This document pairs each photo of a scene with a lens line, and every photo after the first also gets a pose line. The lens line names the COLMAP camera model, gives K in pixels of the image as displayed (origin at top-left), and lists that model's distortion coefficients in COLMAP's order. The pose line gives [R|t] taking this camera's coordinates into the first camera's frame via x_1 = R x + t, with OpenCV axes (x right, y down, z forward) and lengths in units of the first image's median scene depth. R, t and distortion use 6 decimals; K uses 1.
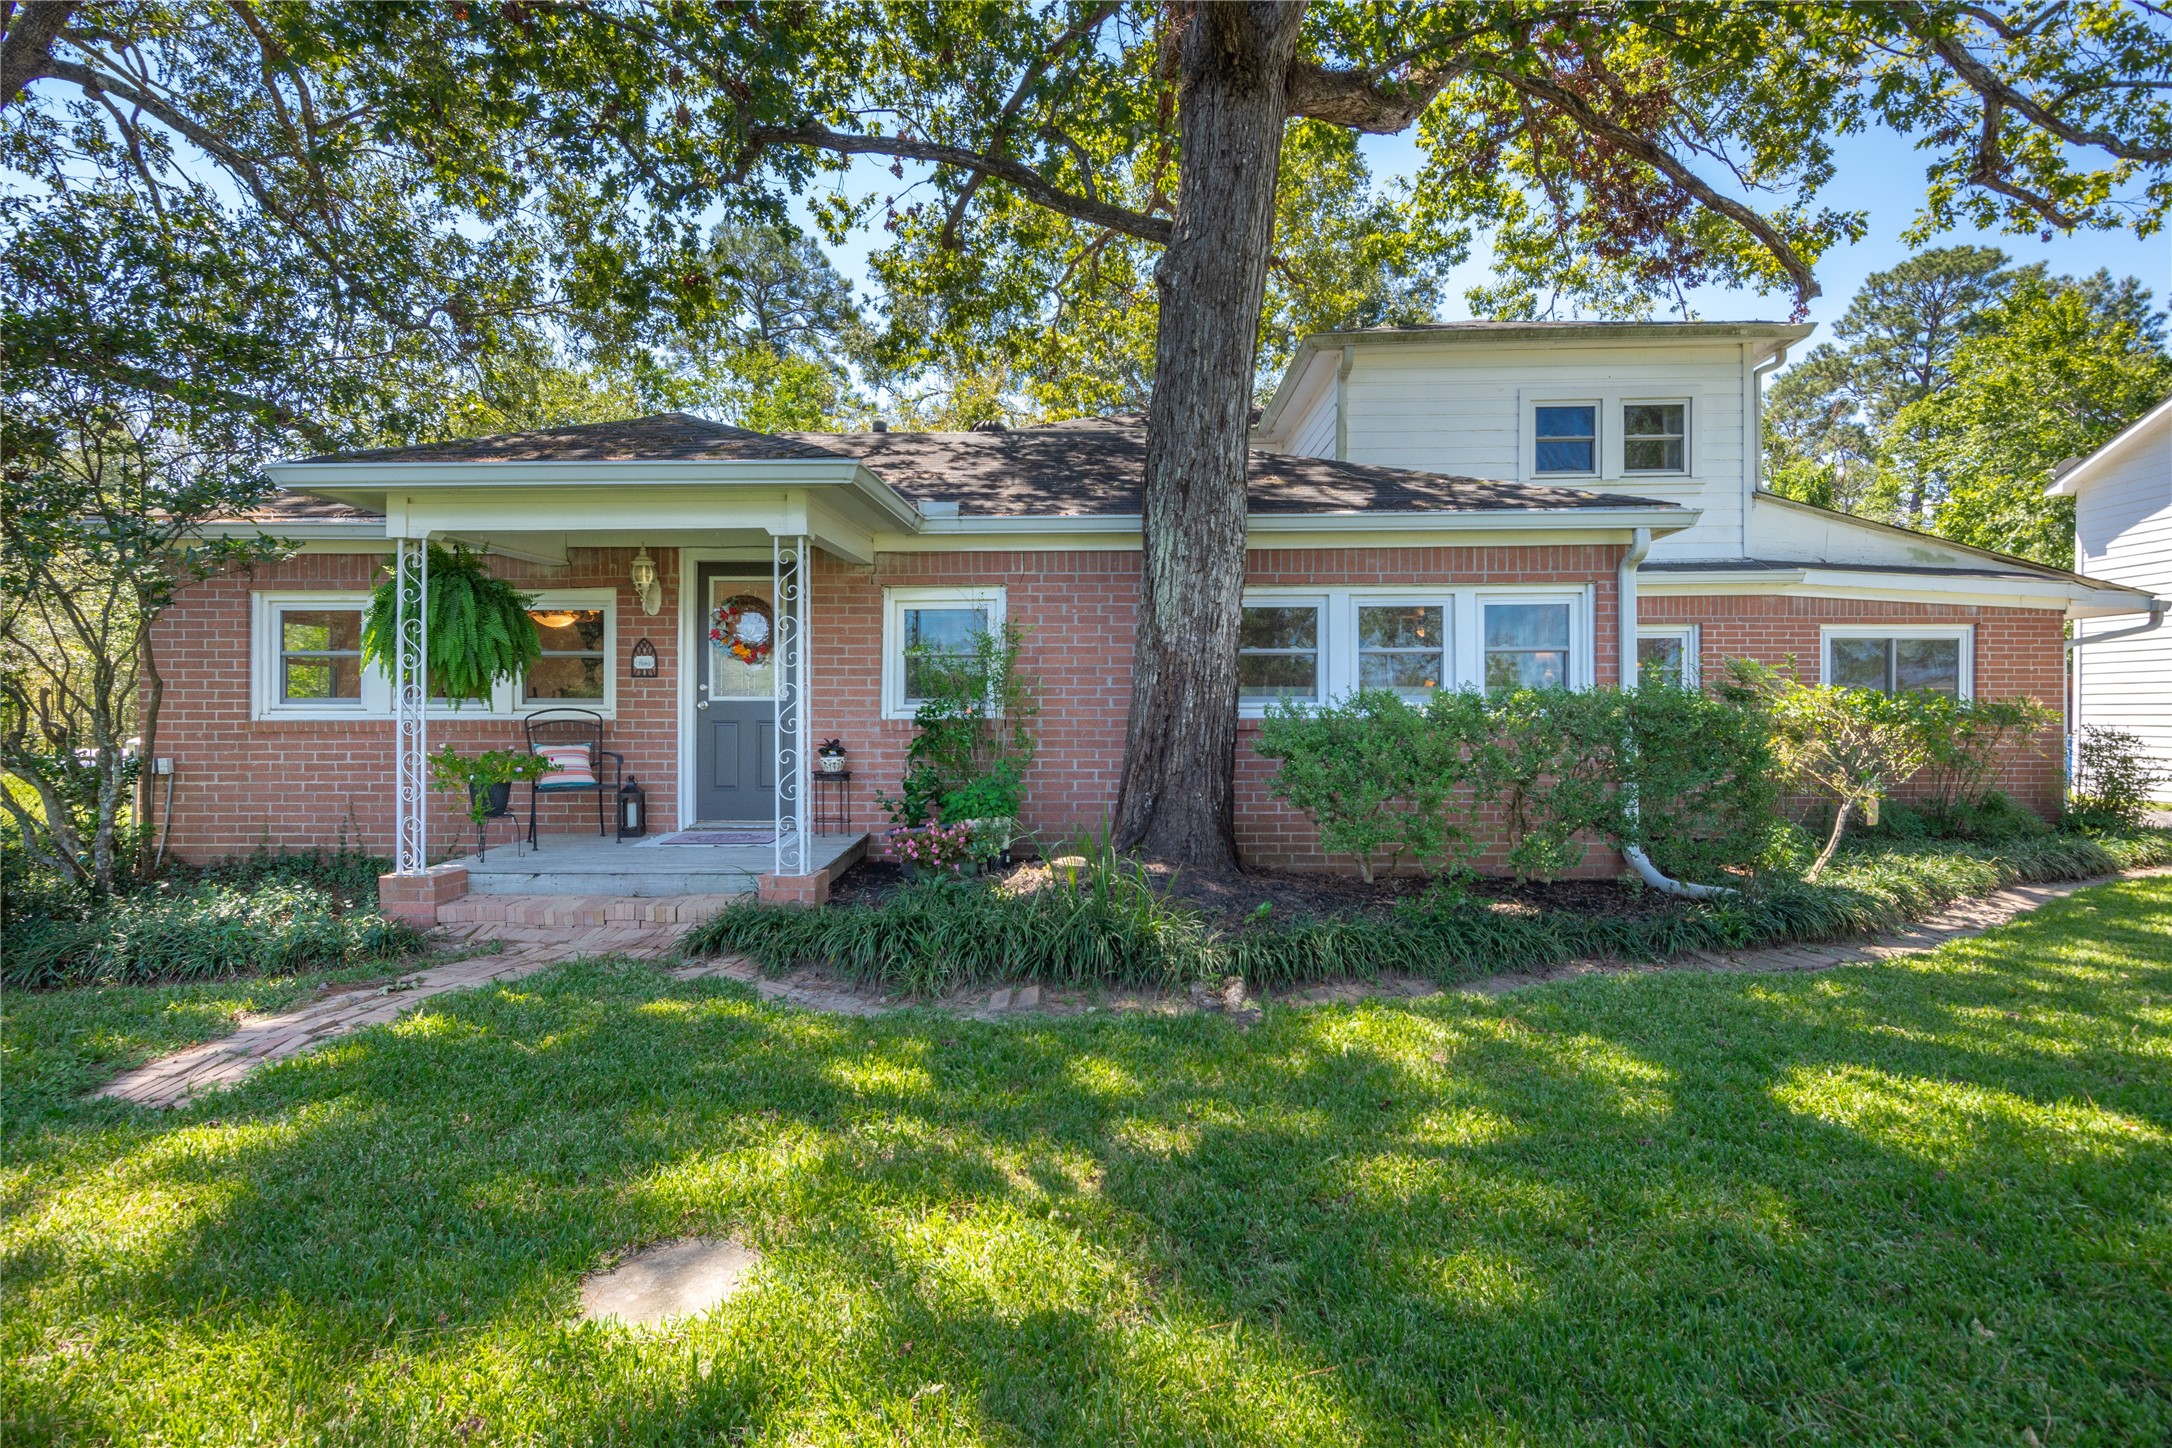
lens RADIAL K [[1069.0, 0, 1102.0], [0, 1069.0, 730.0], [0, 0, 1]] dist [-0.002562, 0.000629]
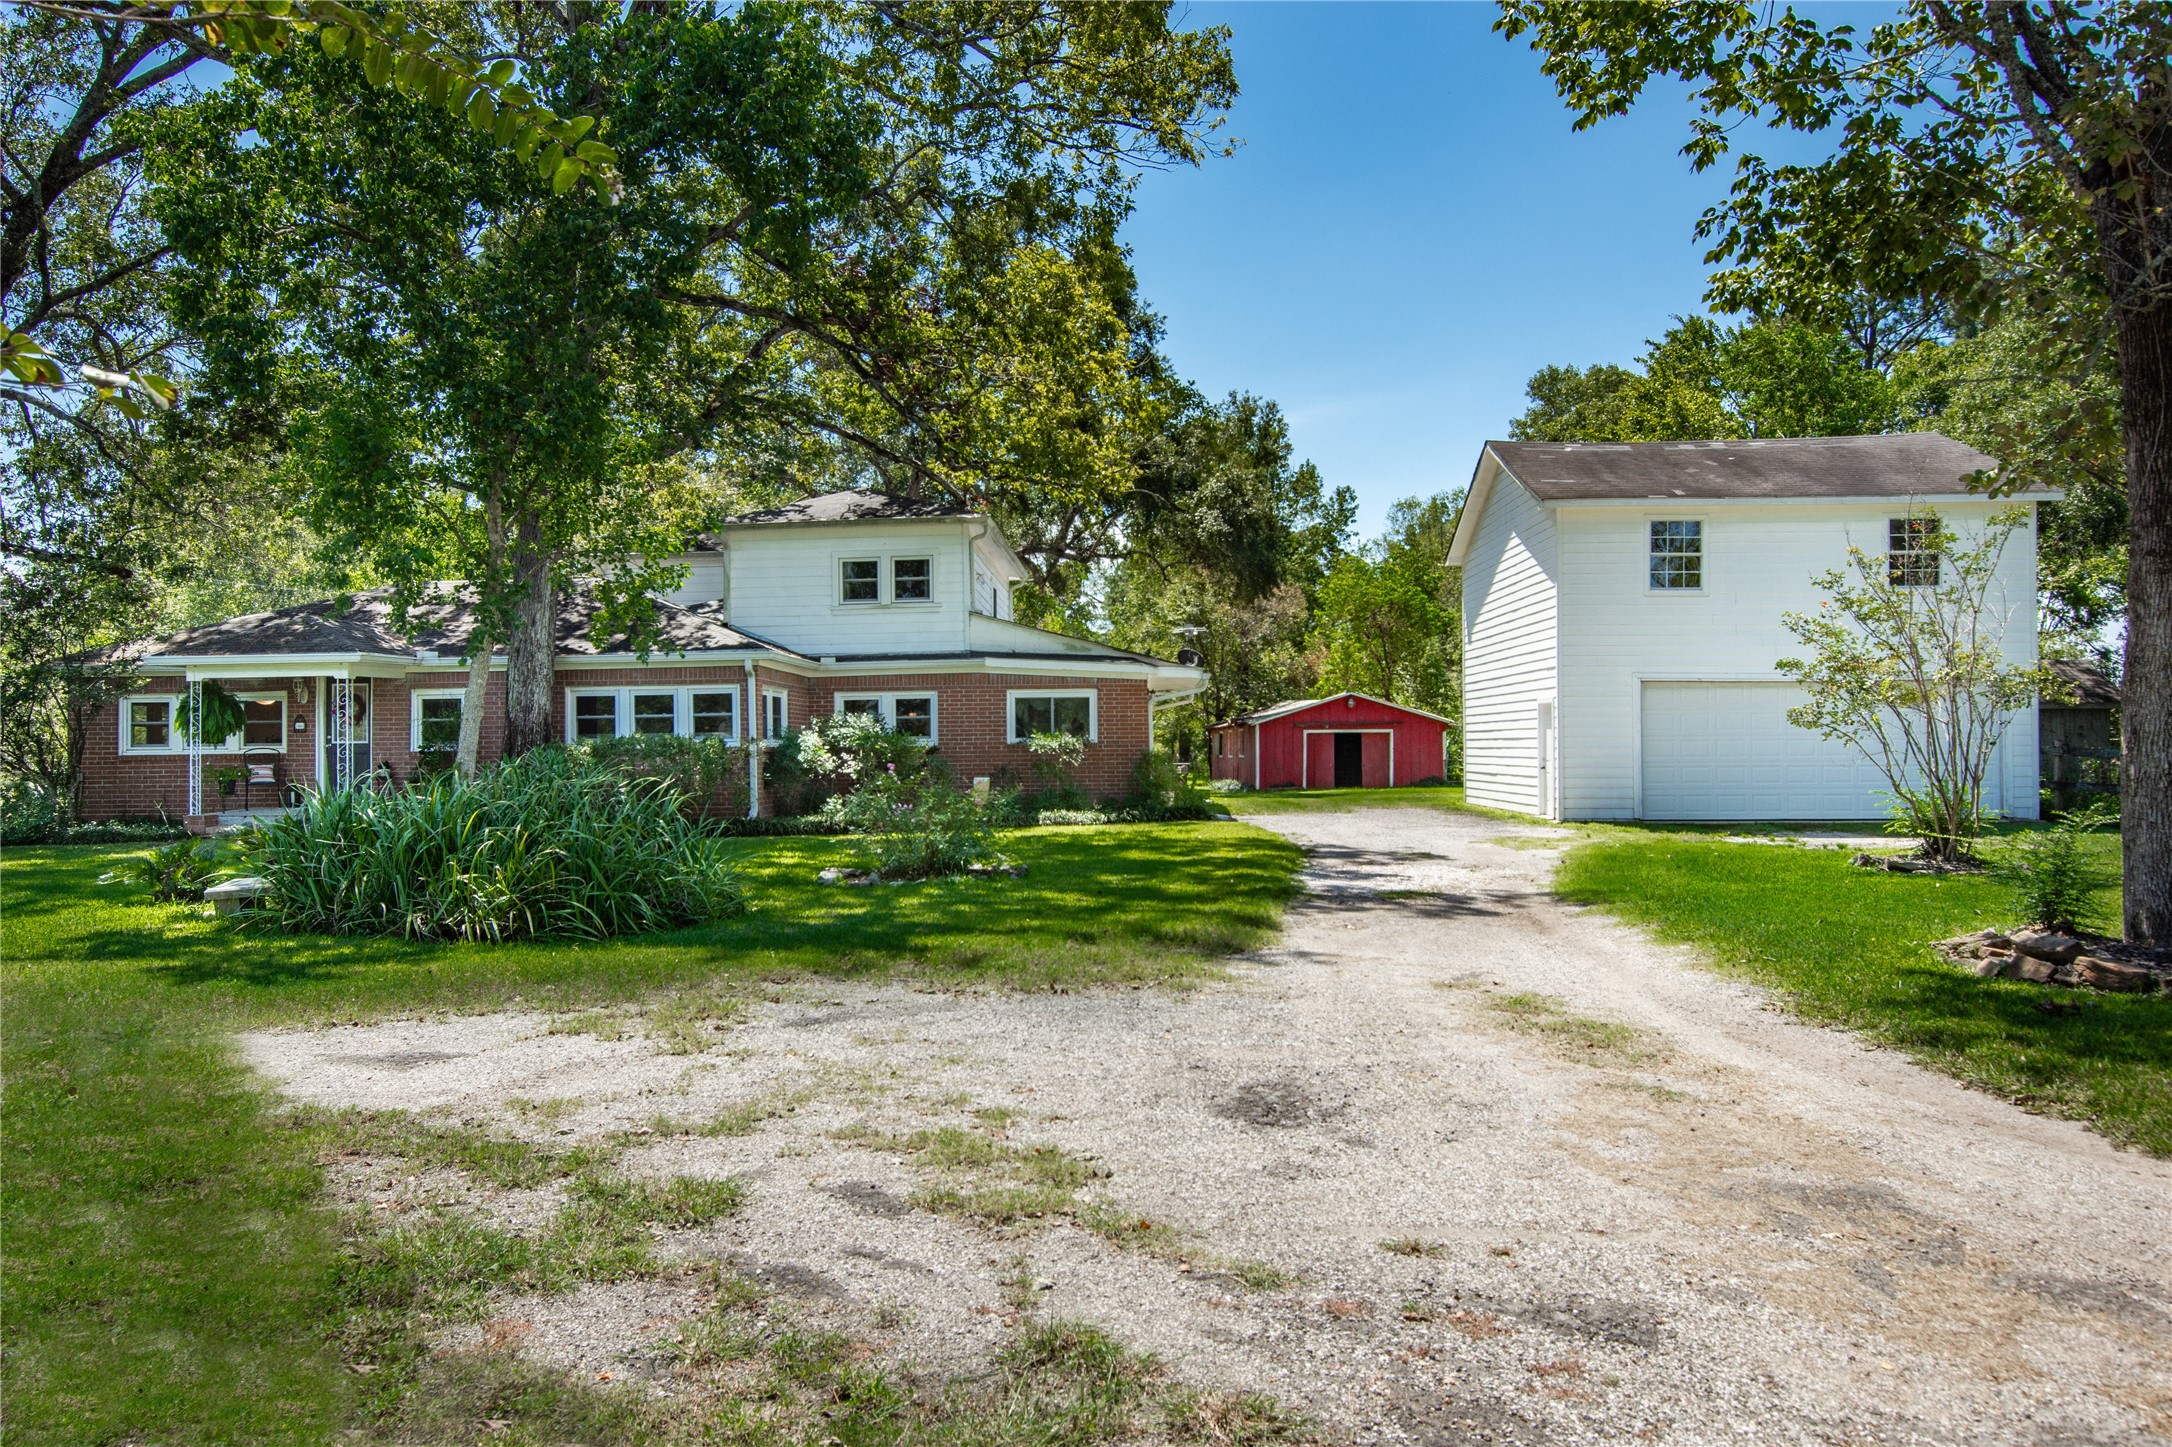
lens RADIAL K [[1570.2, 0, 1073.8], [0, 1570.2, 735.6], [0, 0, 1]] dist [0.005386, -0.001382]
pose [[0.999176, -0.010553, -0.039186, 1.211669], [0.009749, 0.999739, -0.020662, 0.035069], [0.039394, 0.020263, 0.999018, -2.026565]]
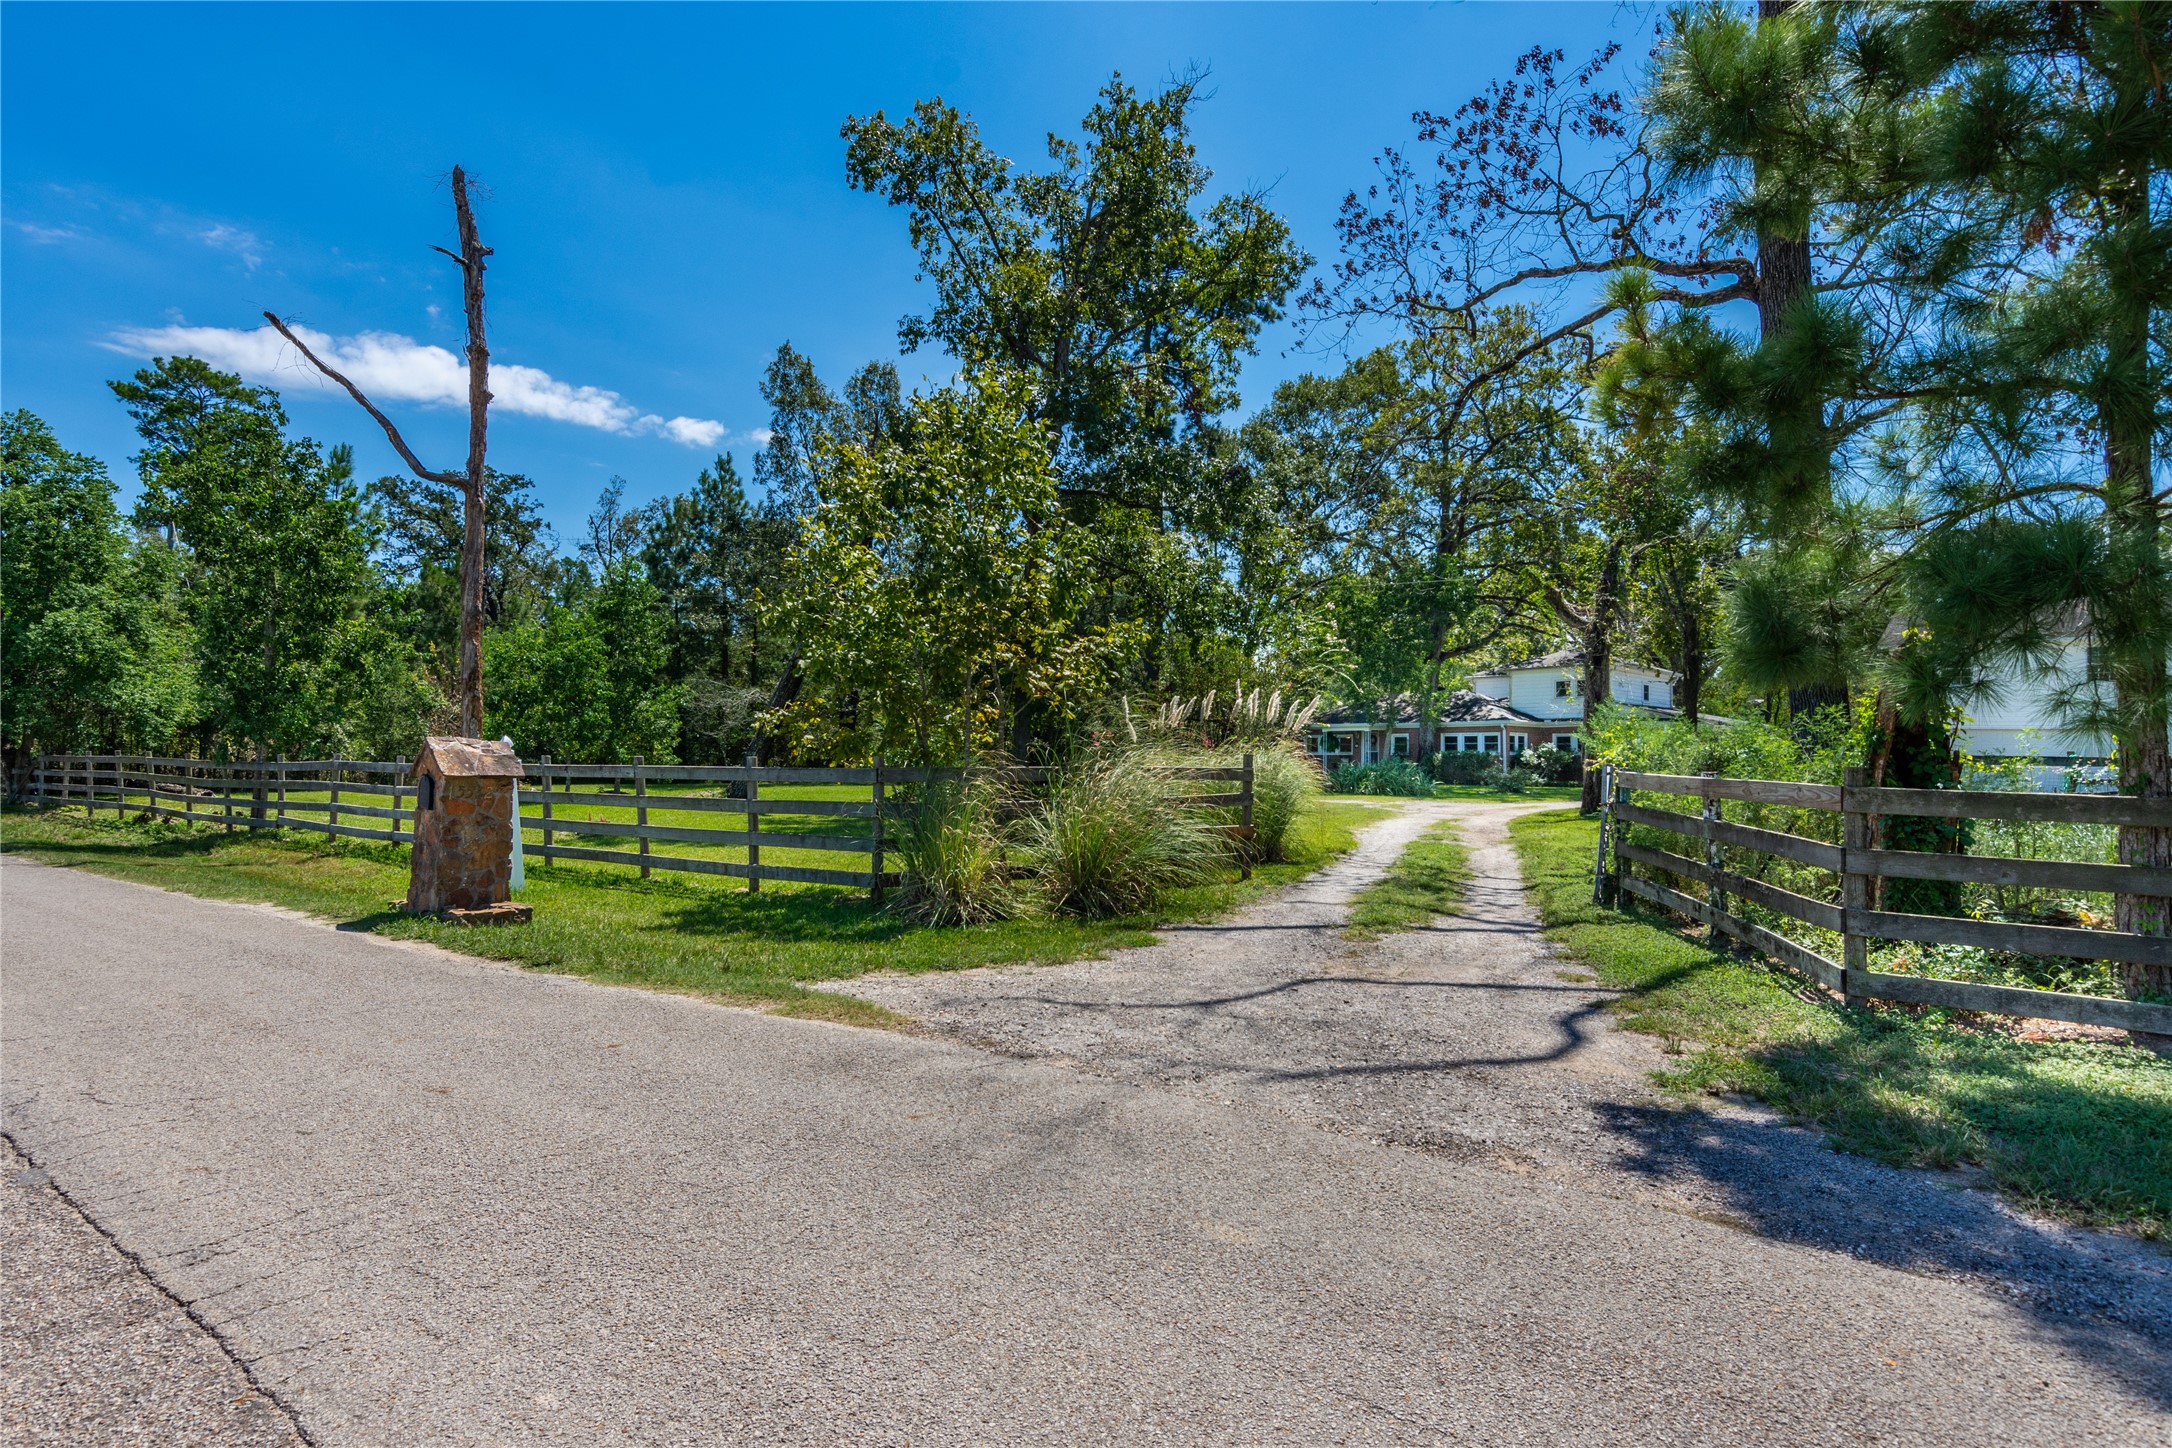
lens RADIAL K [[1069.0, 0, 1085.5], [0, 1069.0, 727.9], [0, 0, 1]] dist [-0.002562, 0.000629]
pose [[0.707851, -0.016753, -0.706164, 2.787960], [-0.011907, 0.999294, -0.035642, 0.069395], [0.706262, 0.033638, 0.707151, -4.422728]]
